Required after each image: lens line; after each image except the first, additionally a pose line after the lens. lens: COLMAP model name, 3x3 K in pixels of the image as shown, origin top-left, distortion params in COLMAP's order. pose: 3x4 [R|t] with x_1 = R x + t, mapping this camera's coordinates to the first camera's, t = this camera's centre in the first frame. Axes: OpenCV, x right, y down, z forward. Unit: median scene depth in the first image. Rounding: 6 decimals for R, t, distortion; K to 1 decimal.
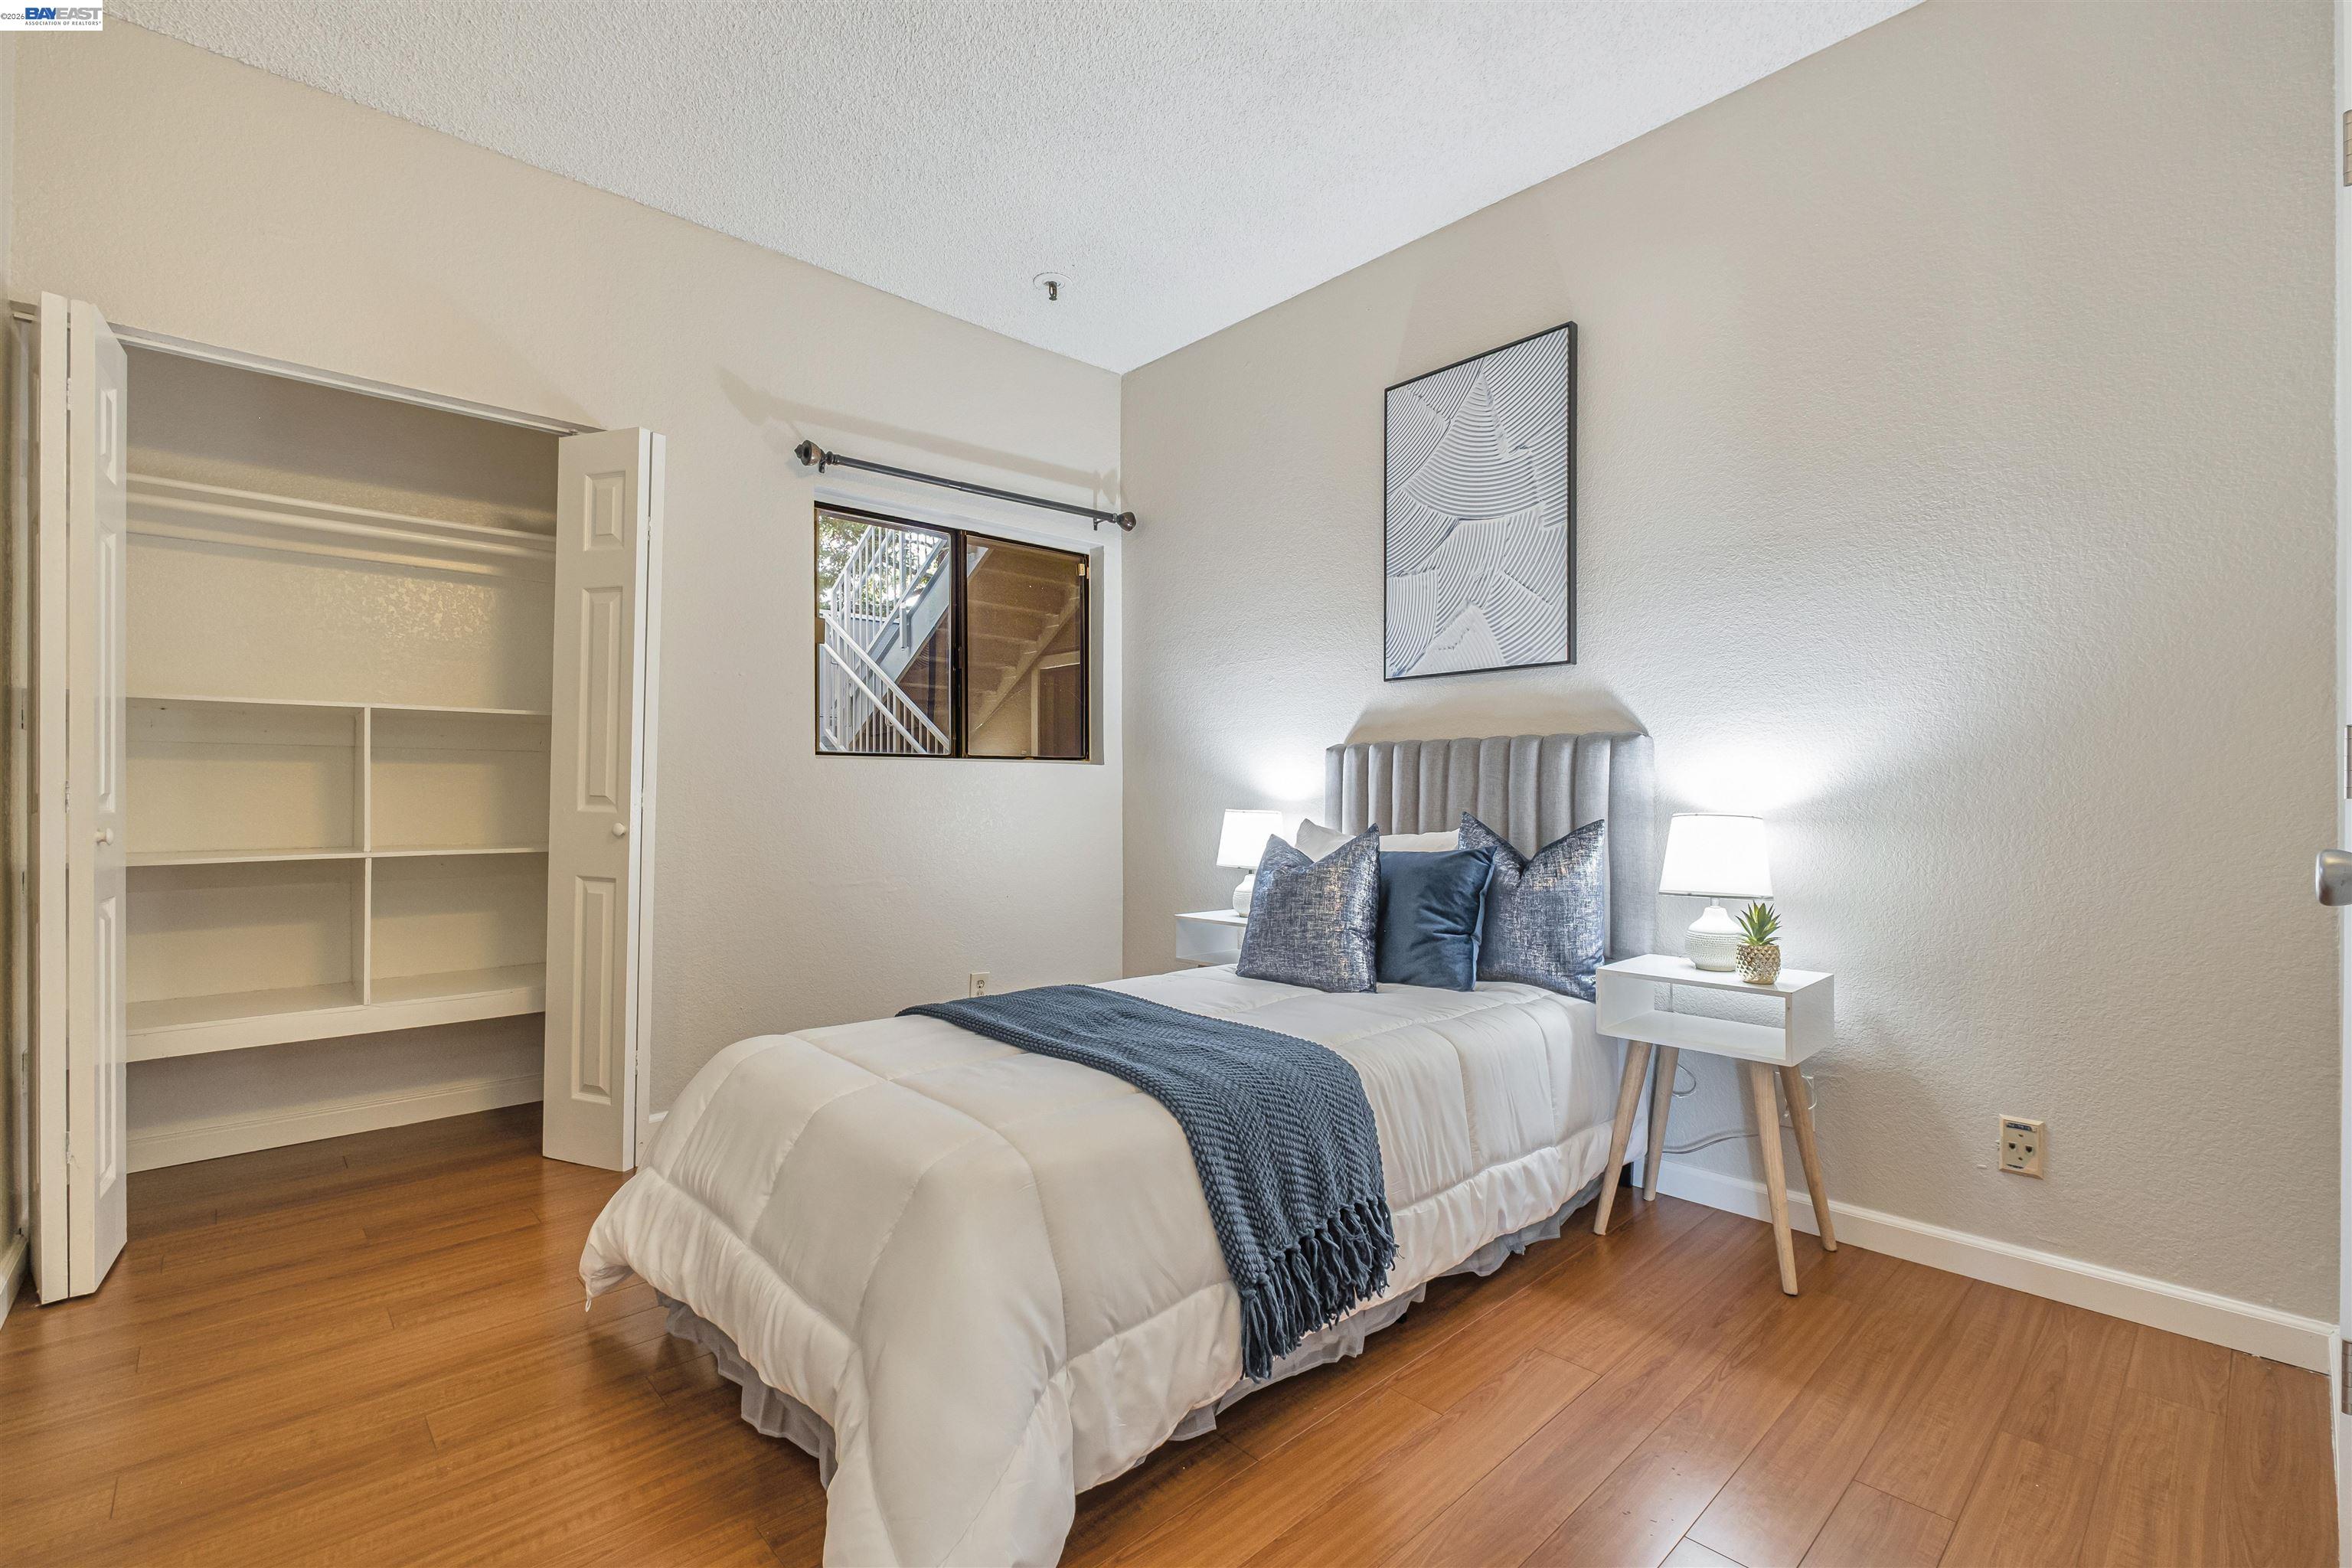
lens RADIAL K [[1022.6, 0, 1180.9], [0, 1022.6, 792.9], [0, 0, 1]] dist [0.004868, -0.003822]
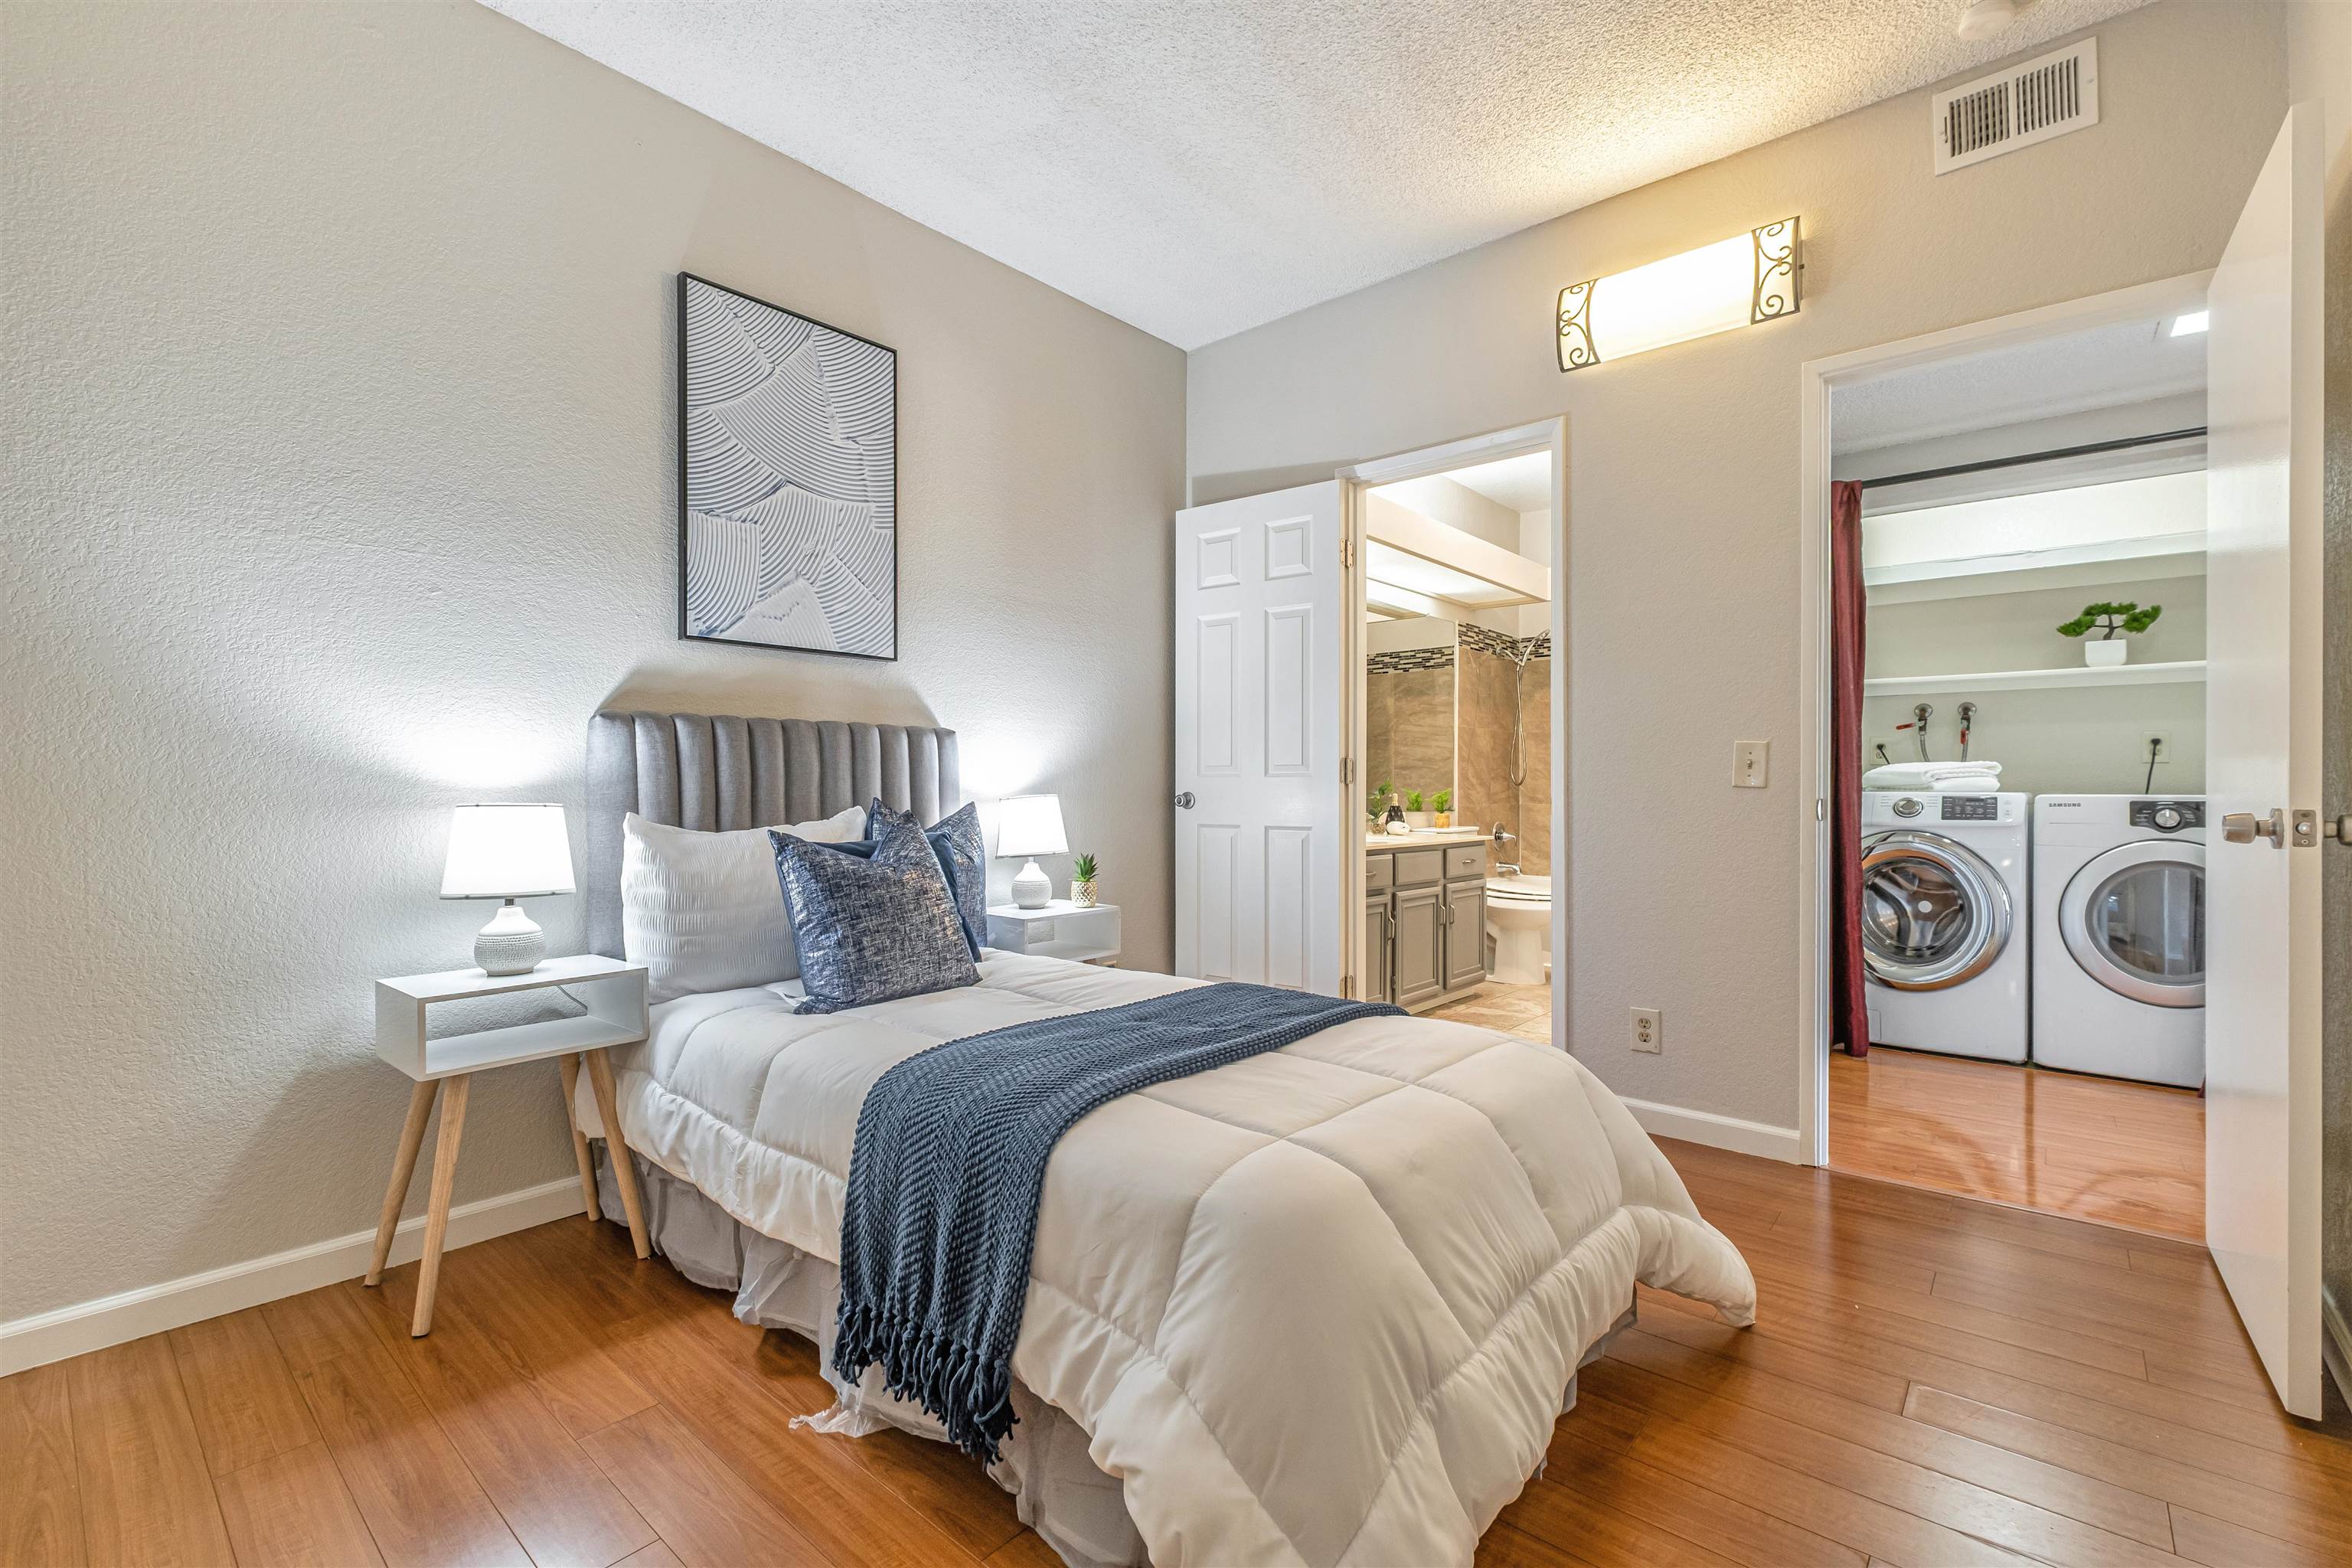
lens RADIAL K [[1022.6, 0, 1178.7], [0, 1022.6, 779.8], [0, 0, 1]] dist [0.004868, -0.003822]
pose [[-0.114534, 0.004194, 0.993410, -0.700142], [-0.001640, 0.999989, -0.004411, 0.004847], [-0.993418, -0.002134, -0.114526, 0.775798]]
